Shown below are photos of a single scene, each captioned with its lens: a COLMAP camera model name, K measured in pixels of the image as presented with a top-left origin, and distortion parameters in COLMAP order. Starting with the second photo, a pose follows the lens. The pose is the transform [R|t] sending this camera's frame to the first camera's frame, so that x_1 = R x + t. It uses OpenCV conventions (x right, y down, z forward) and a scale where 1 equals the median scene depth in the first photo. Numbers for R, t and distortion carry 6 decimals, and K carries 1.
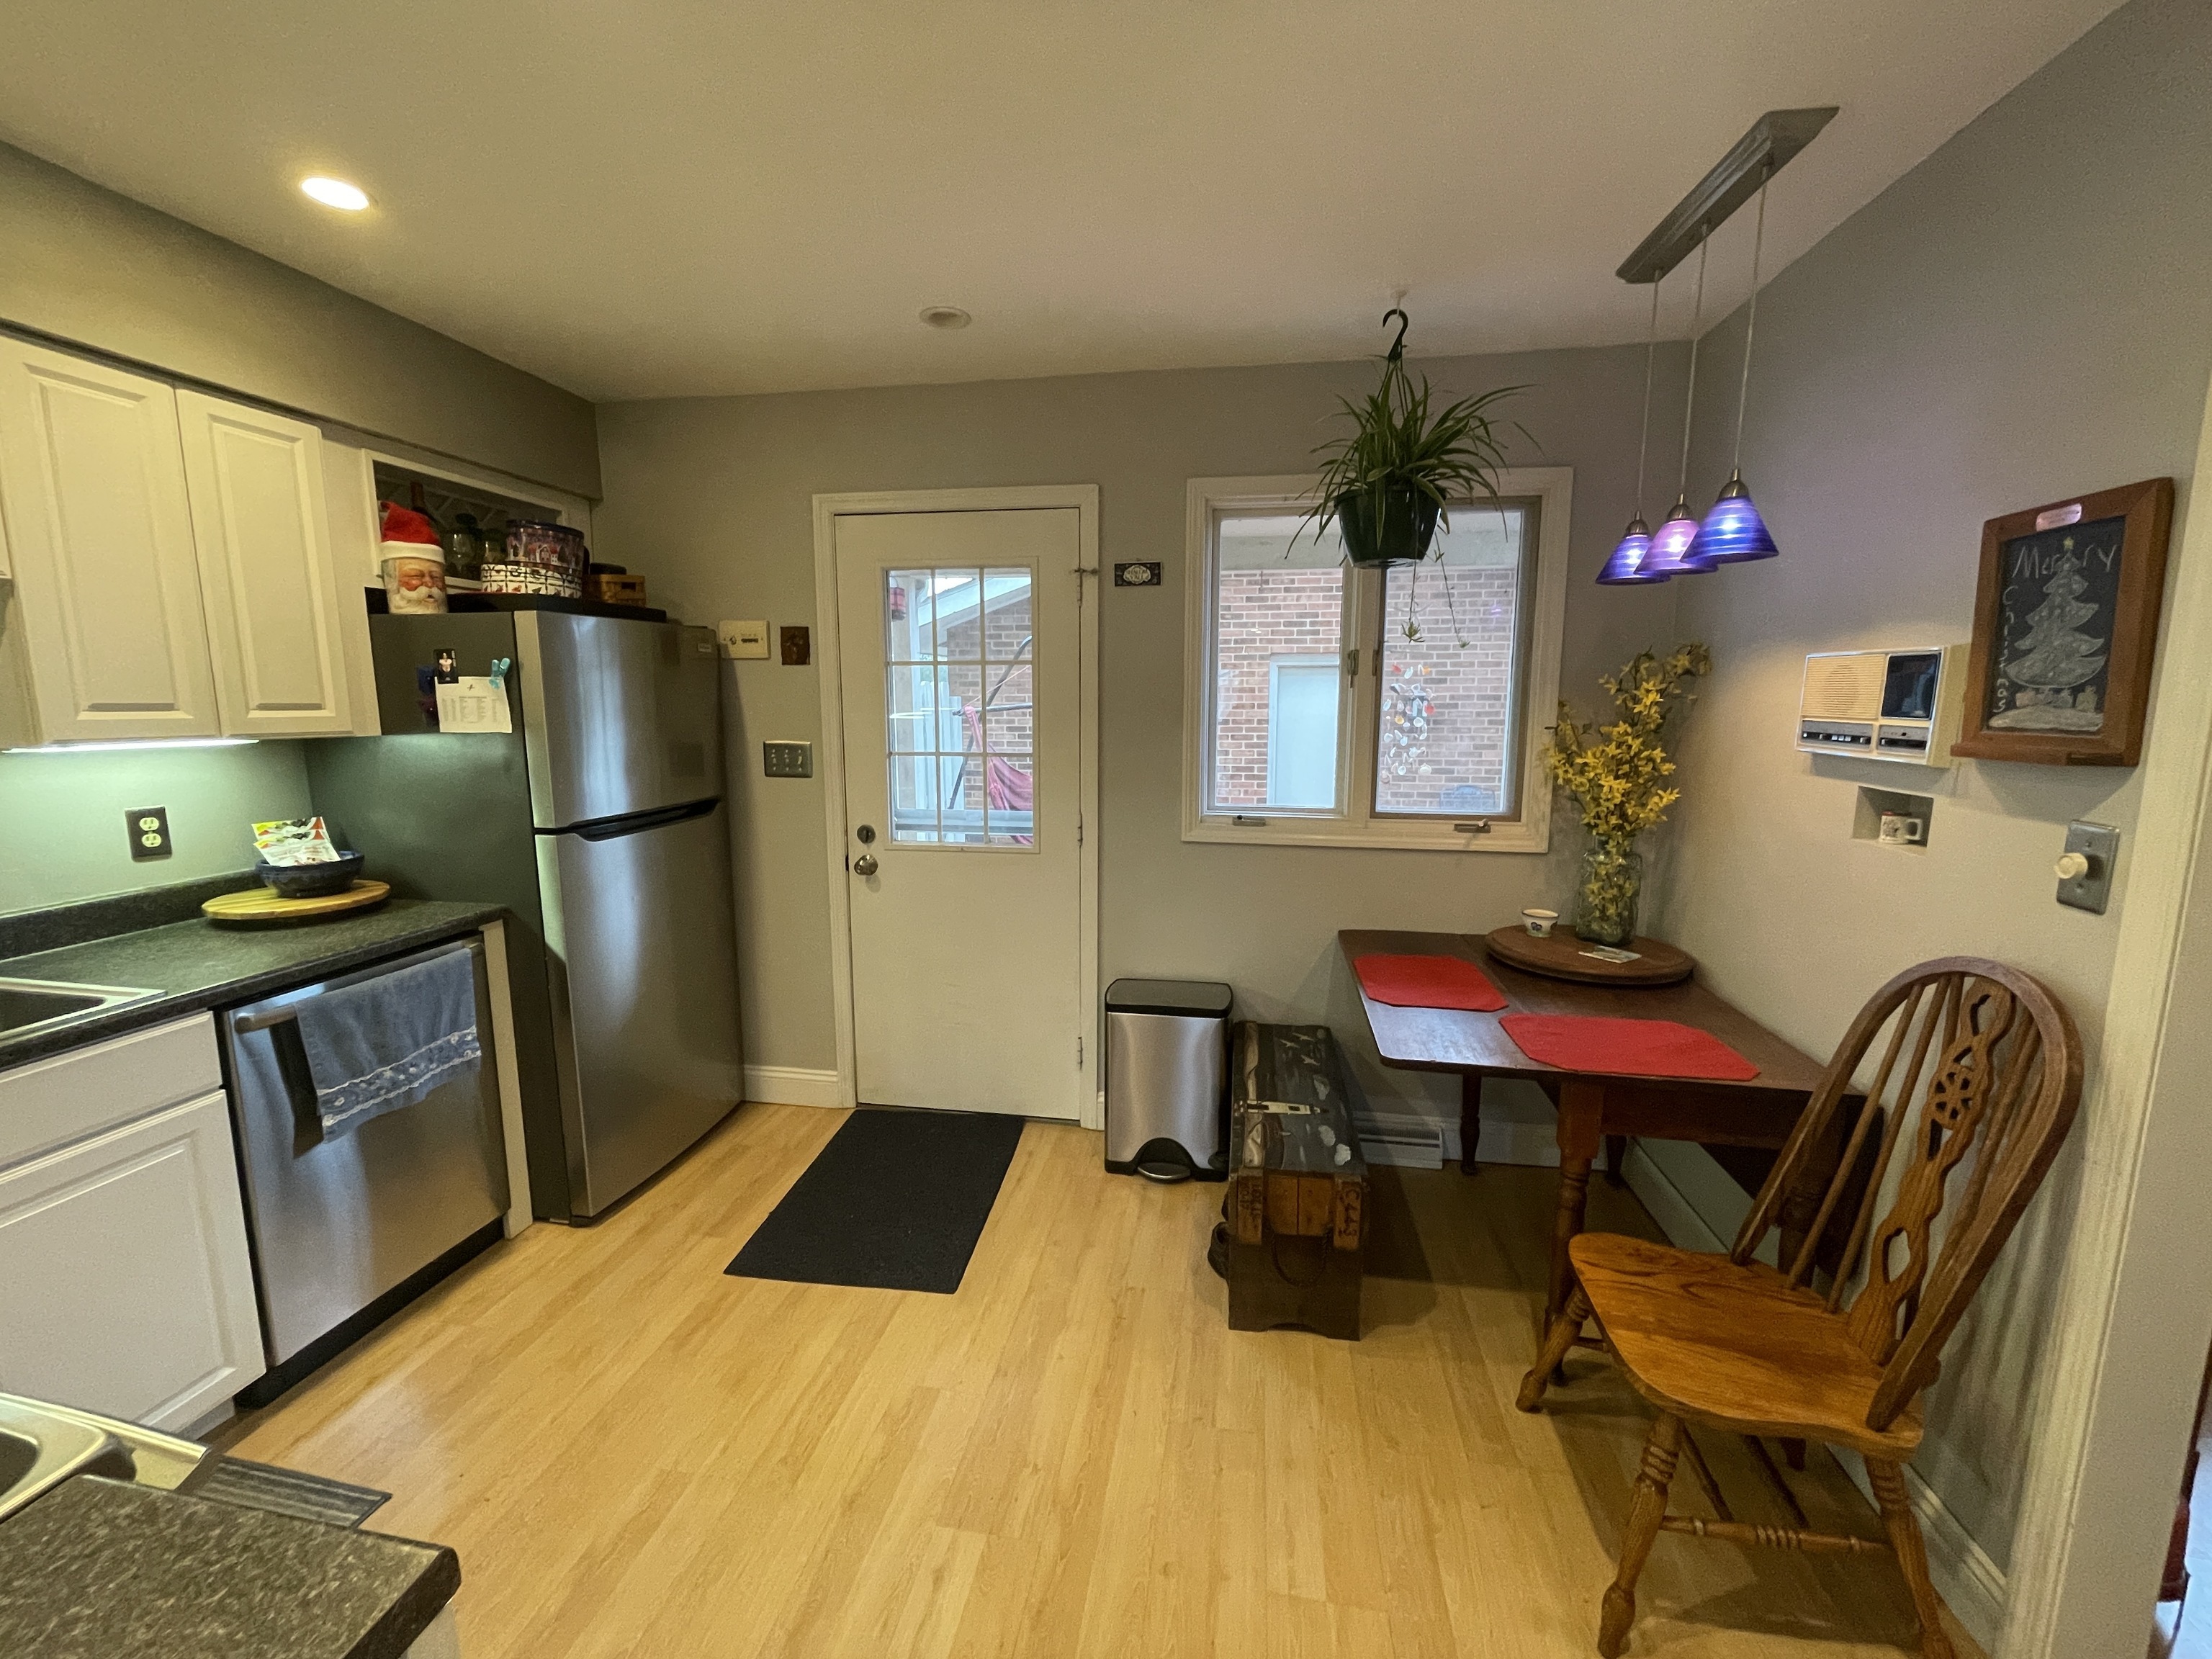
lens RADIAL K [[901.7, 0, 1099.2], [0, 901.7, 823.8], [0, 0, 1]] dist [-0.000839, -0.000950]
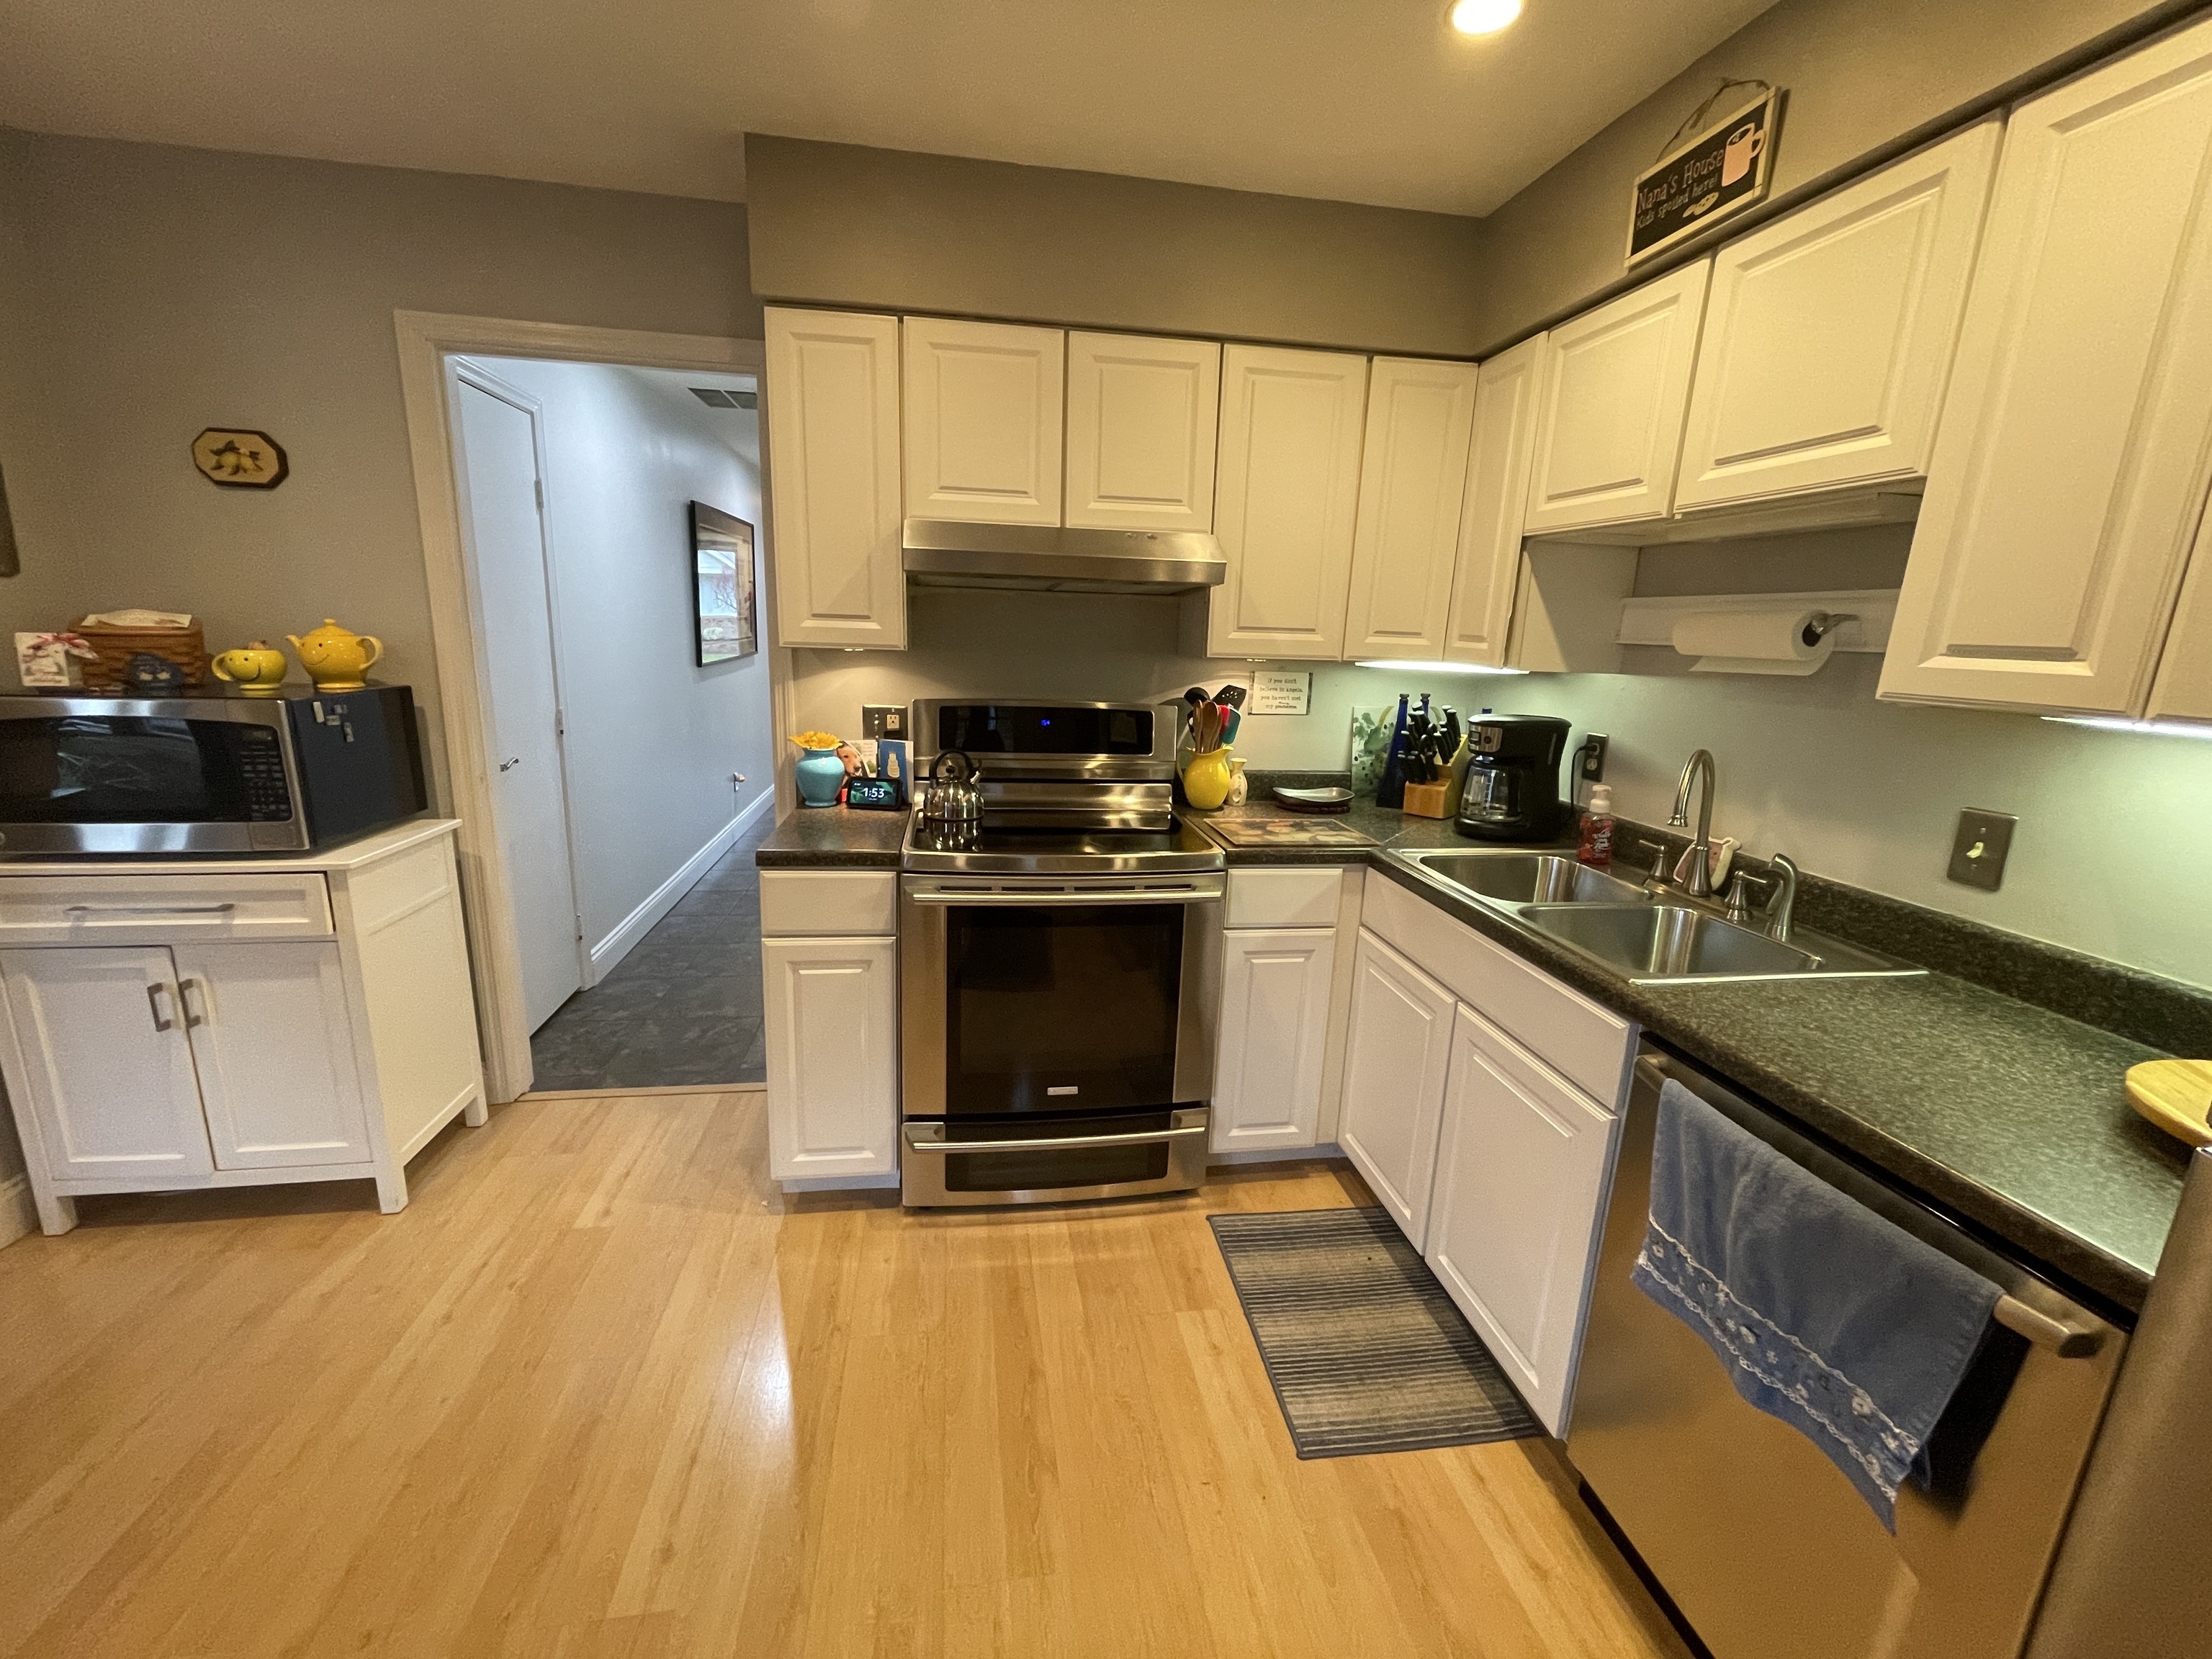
lens RADIAL K [[901.7, 0, 1096.4], [0, 901.7, 829.0], [0, 0, 1]] dist [-0.000839, -0.000950]
pose [[-0.945330, 0.034536, -0.324281, -0.214598], [-0.083742, 0.935326, 0.343734, -0.142691], [0.315179, 0.352098, -0.881300, 1.129066]]
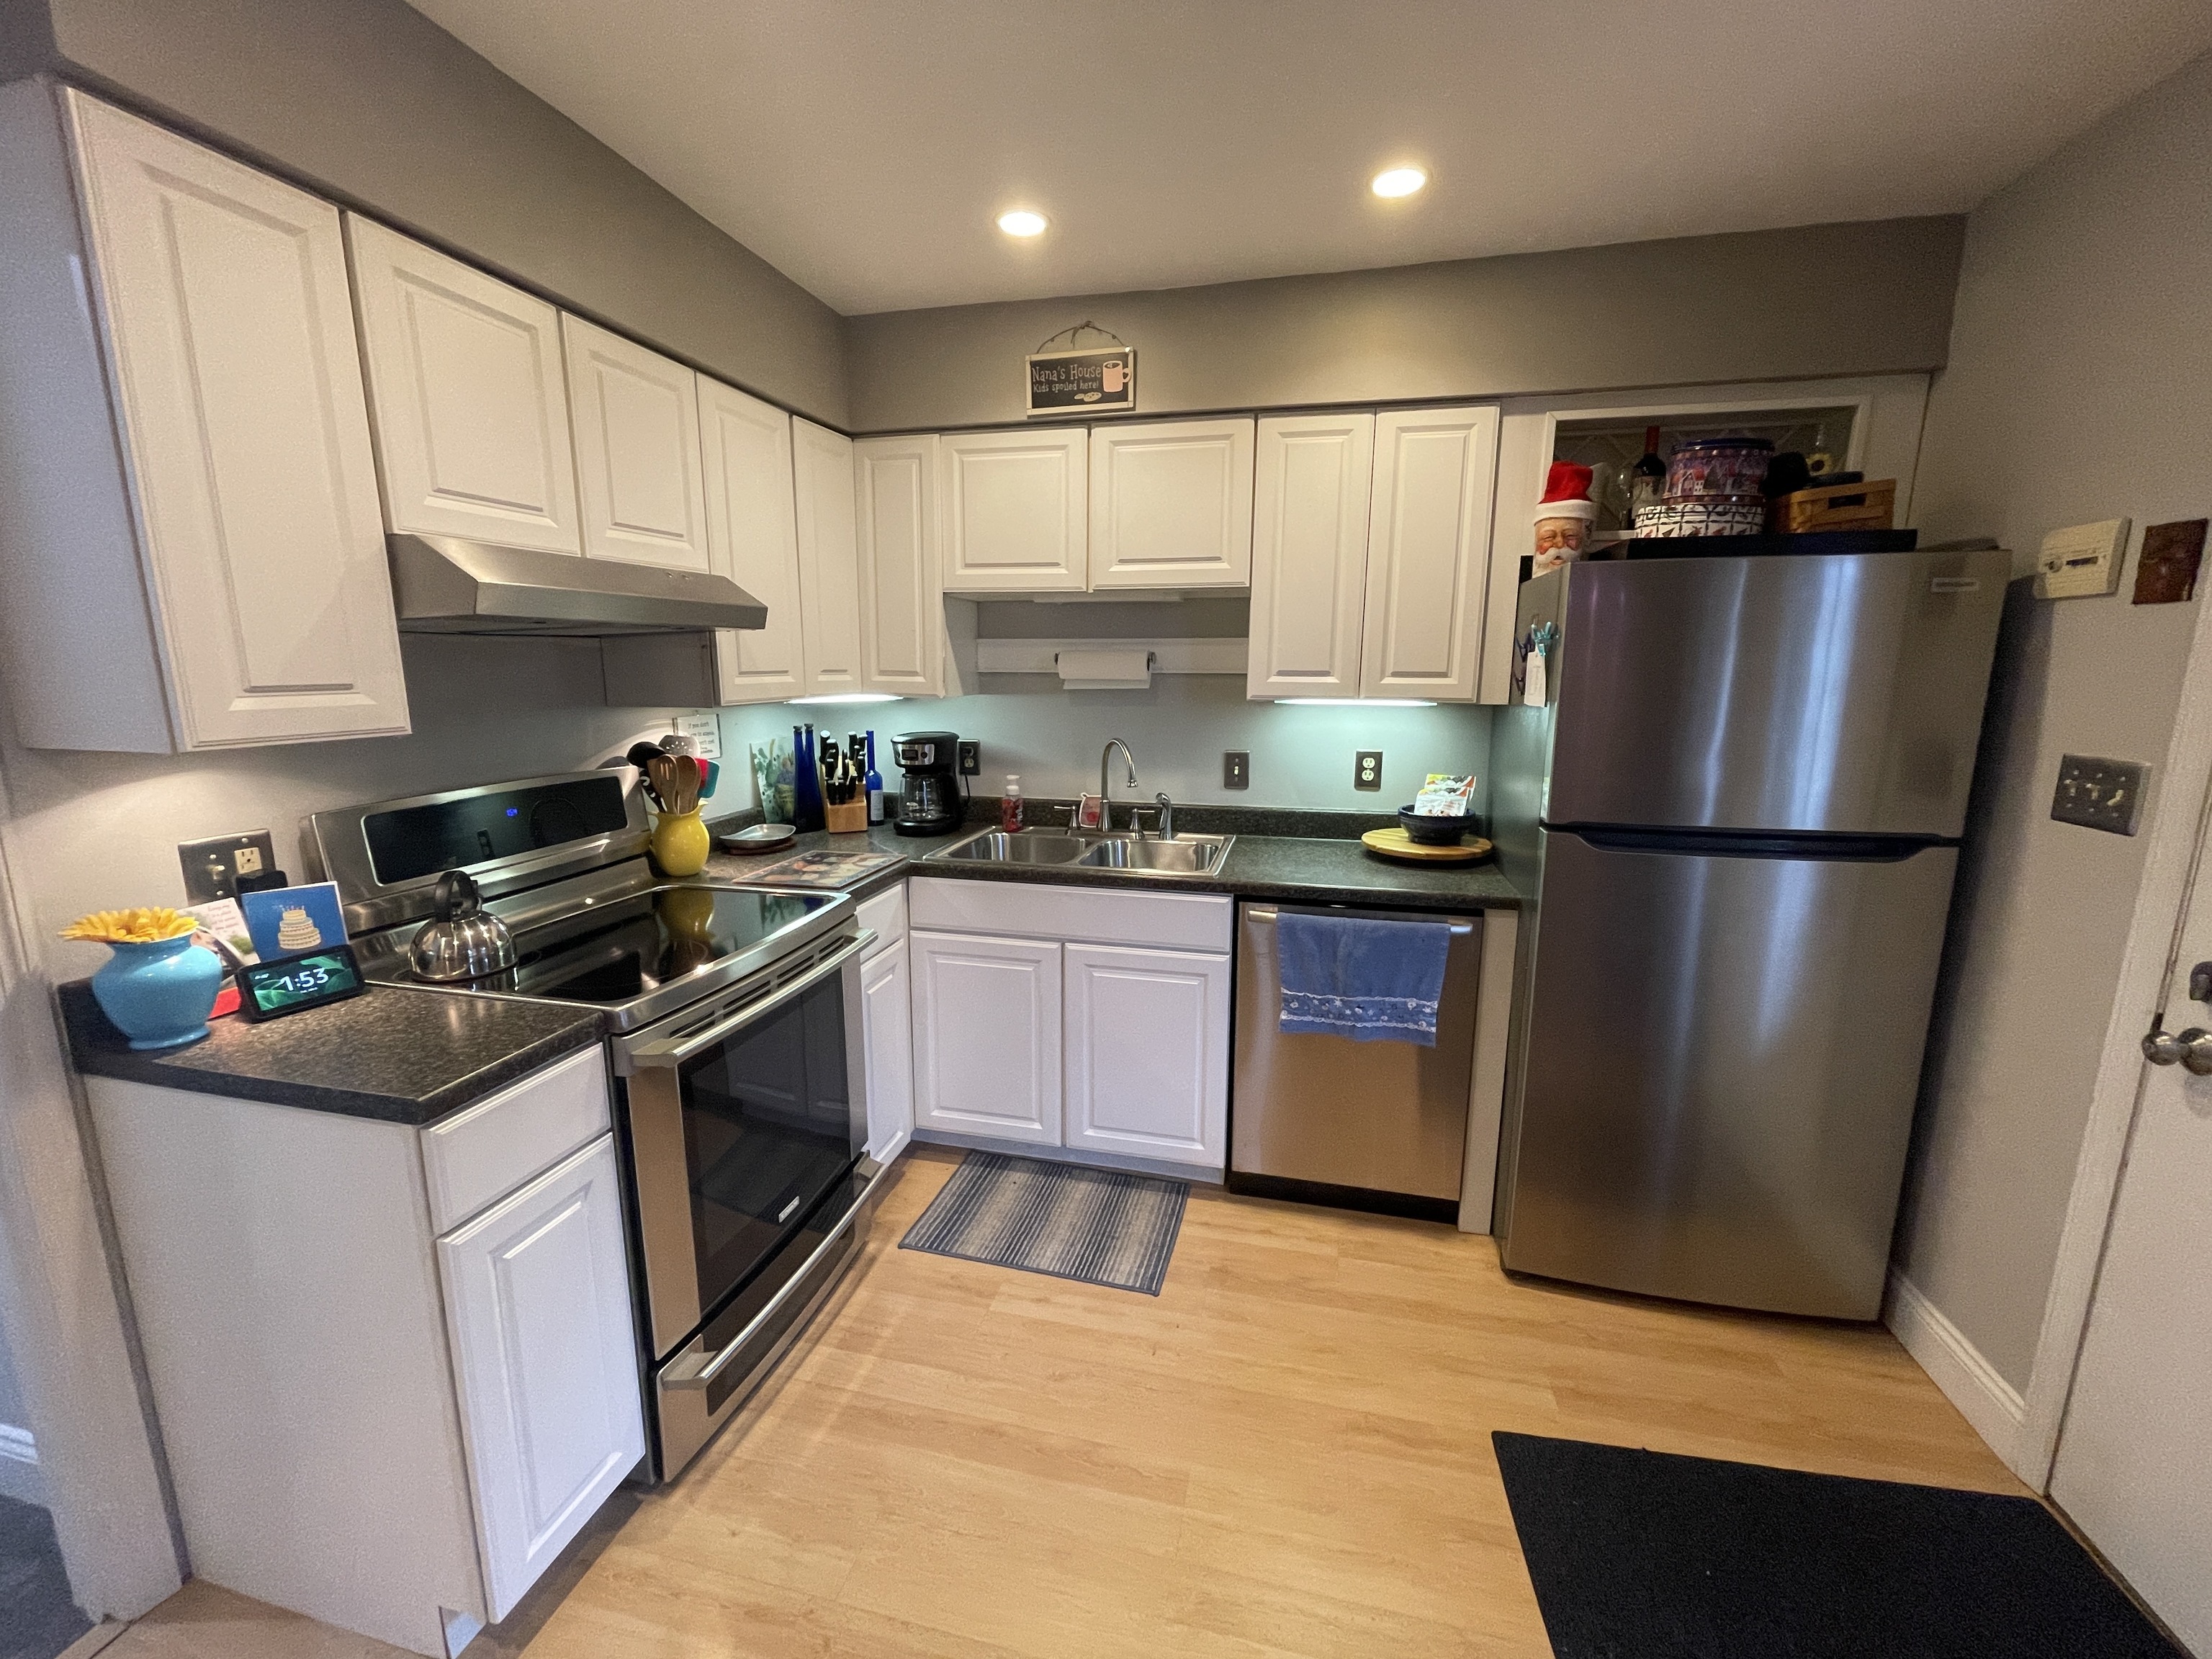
lens RADIAL K [[901.7, 0, 1116.7], [0, 901.7, 827.9], [0, 0, 1]] dist [-0.000839, -0.000950]
pose [[-0.055640, 0.178461, -0.982373, 0.259544], [-0.141871, 0.972501, 0.184703, -0.092282], [0.988320, 0.149647, -0.028791, 0.644568]]
